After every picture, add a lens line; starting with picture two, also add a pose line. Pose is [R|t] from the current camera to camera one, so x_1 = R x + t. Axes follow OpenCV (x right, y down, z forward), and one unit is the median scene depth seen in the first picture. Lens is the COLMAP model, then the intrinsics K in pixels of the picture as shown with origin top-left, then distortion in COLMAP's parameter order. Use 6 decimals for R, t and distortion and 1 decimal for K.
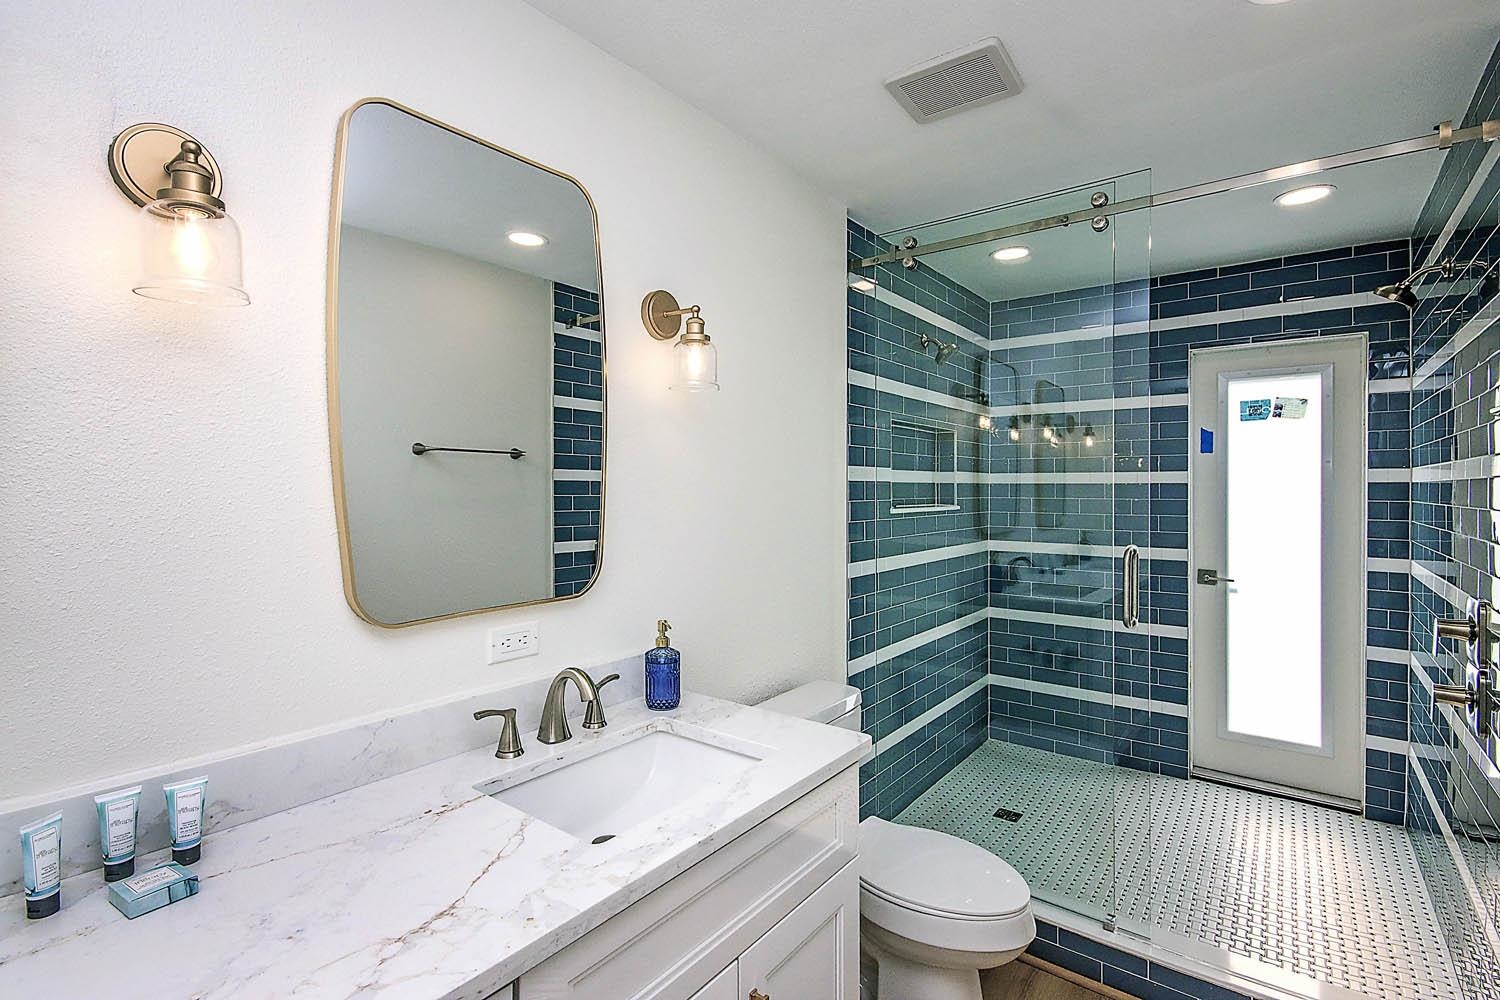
lens RADIAL K [[700.6, 0, 746.3], [0, 700.6, 499.1], [0, 0, 1]] dist [-0.000913, -0.000194]
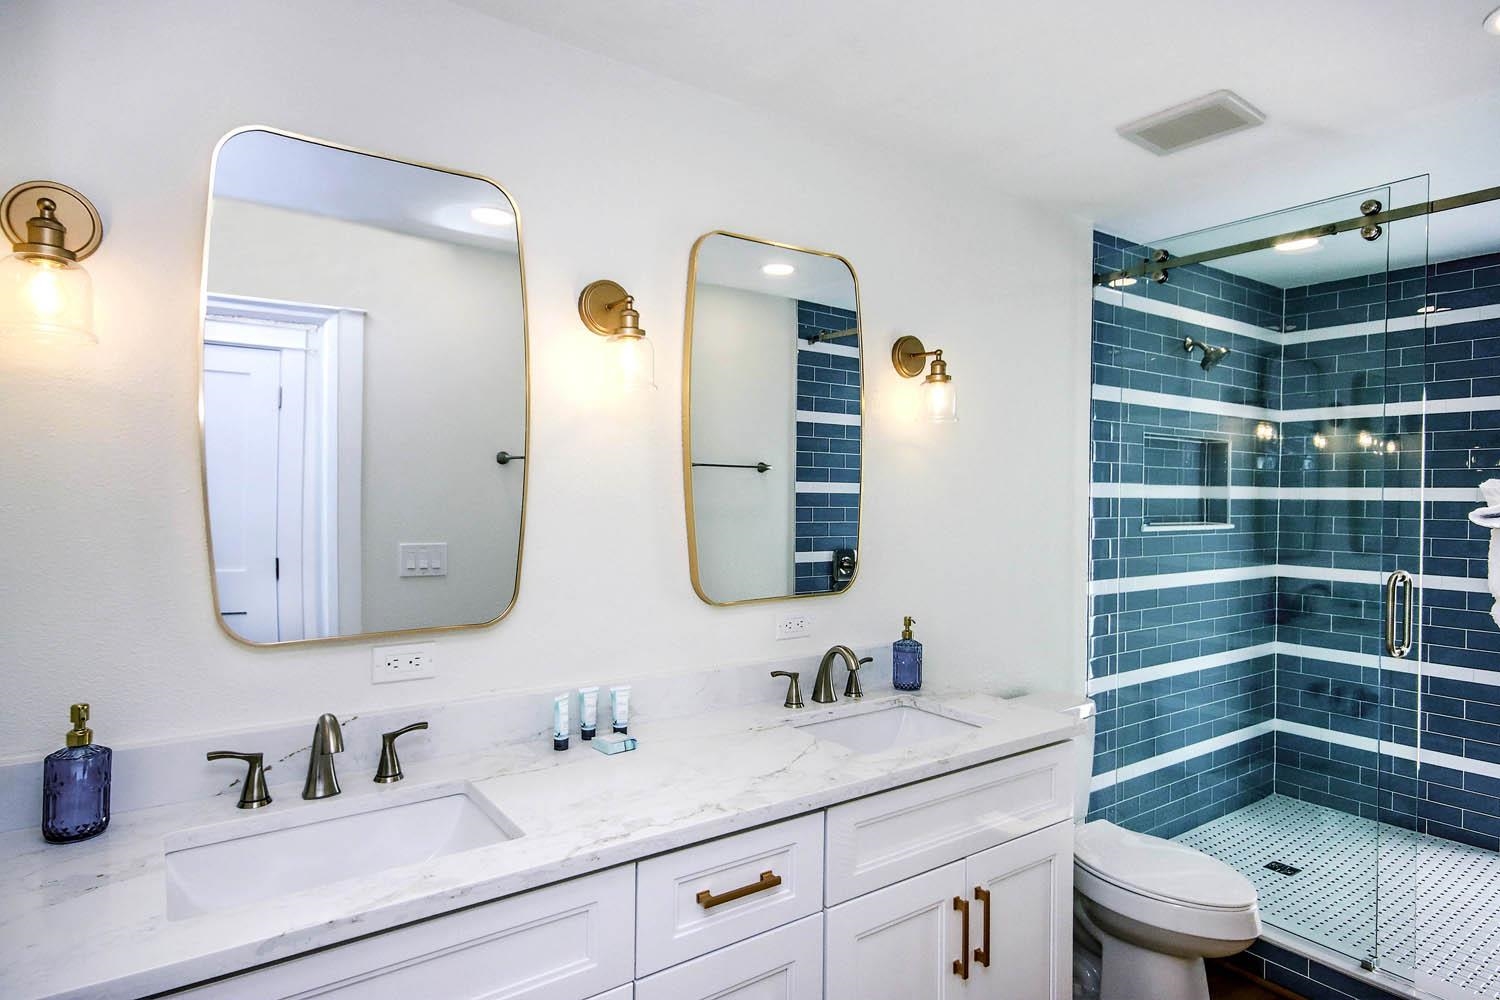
lens RADIAL K [[848.7, 0, 790.1], [0, 848.7, 496.2], [0, 0, 1]] dist [-0.002918, 0.069785]
pose [[0.971858, 0.011367, -0.235293, 0.013988], [-0.014599, 0.999821, -0.011998, -0.007222], [0.235114, 0.015095, 0.971851, -0.264692]]
